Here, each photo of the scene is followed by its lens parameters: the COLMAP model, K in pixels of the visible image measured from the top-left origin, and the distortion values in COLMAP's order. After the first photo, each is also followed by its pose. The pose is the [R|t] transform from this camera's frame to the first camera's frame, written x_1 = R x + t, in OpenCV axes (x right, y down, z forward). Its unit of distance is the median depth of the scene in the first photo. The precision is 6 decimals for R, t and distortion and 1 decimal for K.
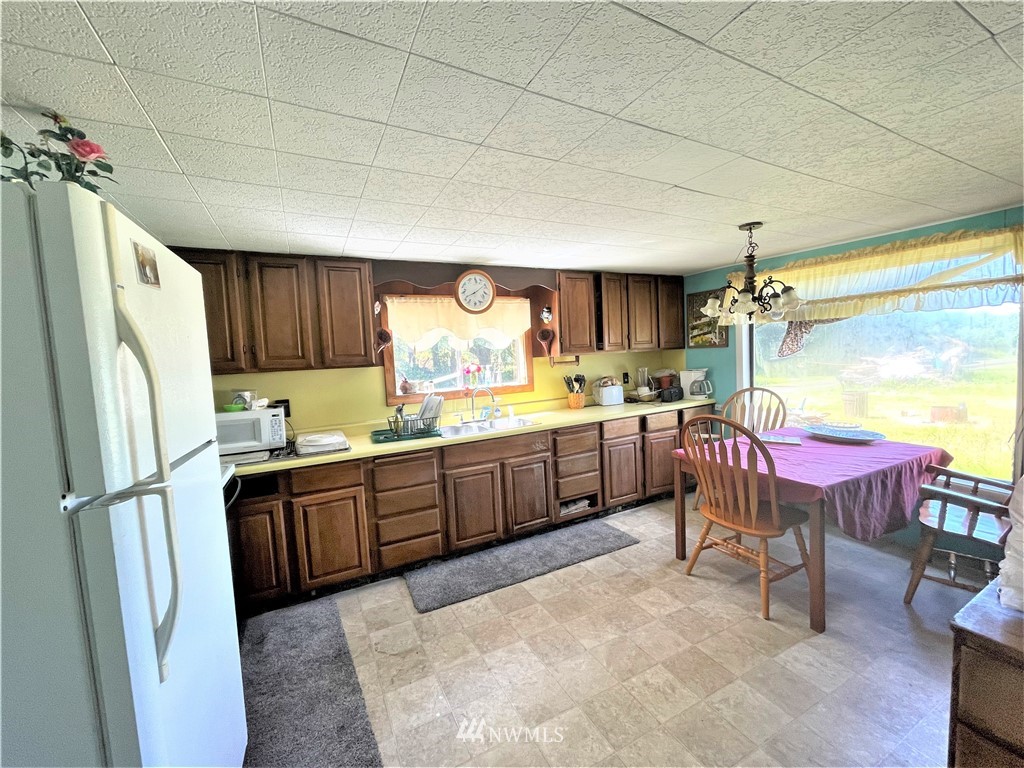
lens RADIAL K [[412.8, 0, 512.1], [0, 412.8, 387.1], [0, 0, 1]] dist [-0.001269, 0.000311]
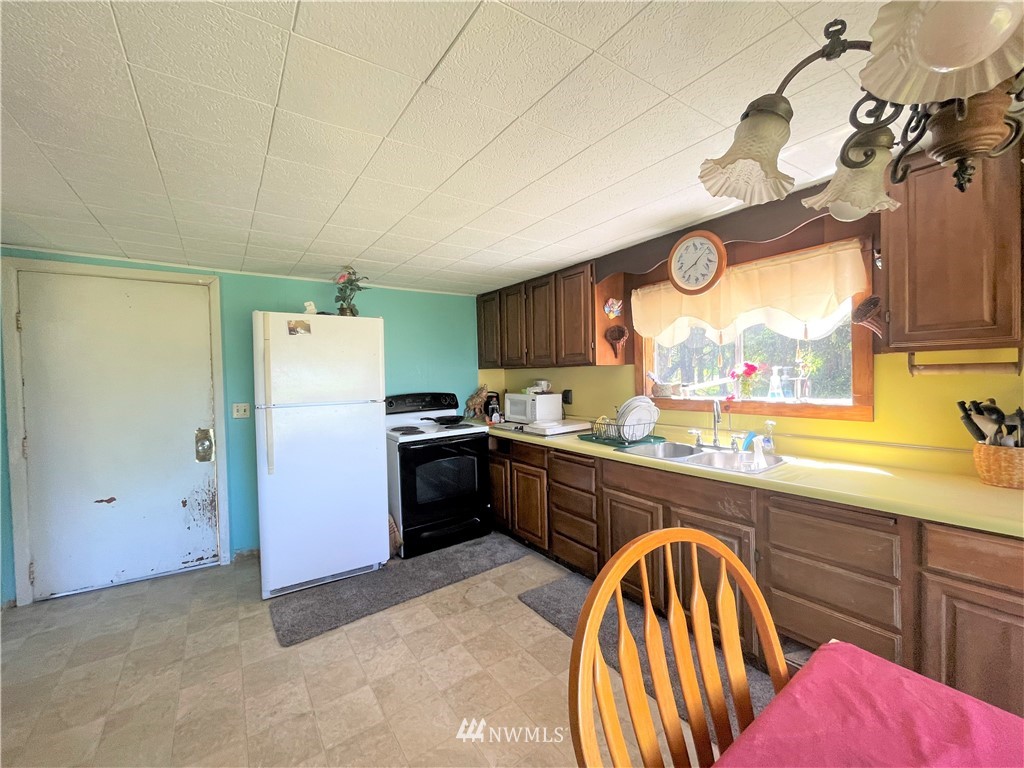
lens RADIAL K [[412.8, 0, 512.1], [0, 412.8, 387.1], [0, 0, 1]] dist [-0.001269, 0.000311]
pose [[0.129707, 0.076261, -0.988615, 0.622488], [-0.059013, 0.995864, 0.069078, -0.052389], [0.989795, 0.049382, 0.133671, 0.641871]]
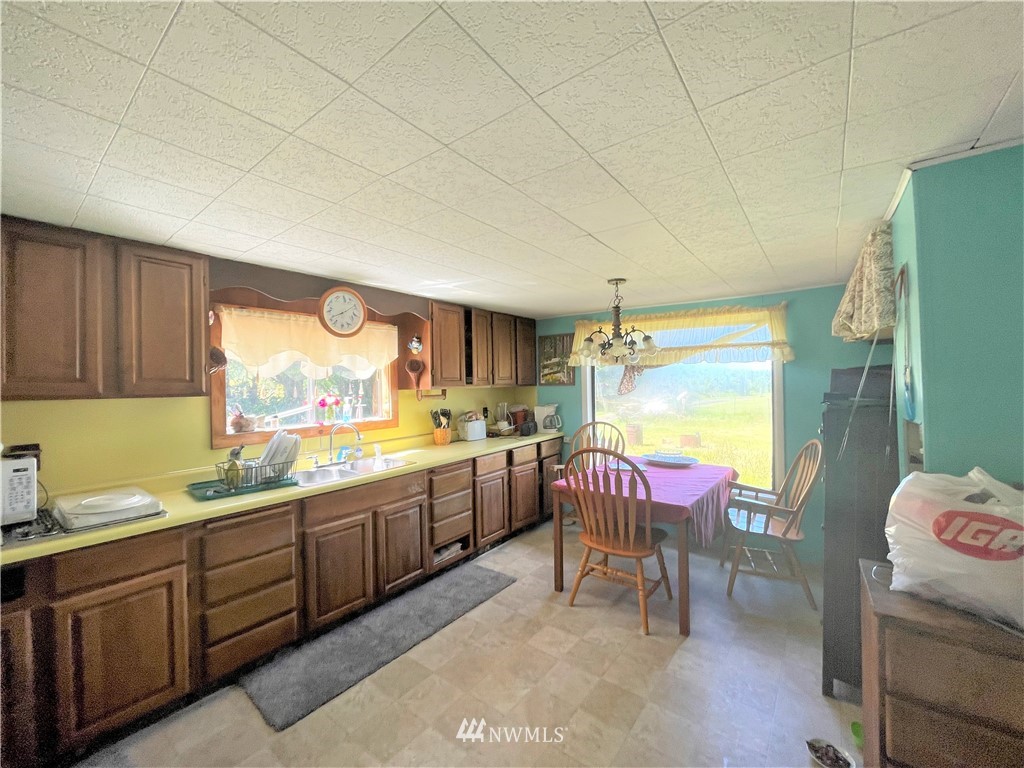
lens RADIAL K [[412.8, 0, 512.1], [0, 412.8, 387.1], [0, 0, 1]] dist [-0.001269, 0.000311]
pose [[0.905277, 0.029996, 0.423761, -0.138838], [0.005636, 0.996568, -0.082581, -0.001490], [-0.424784, 0.077147, 0.902002, 0.086410]]
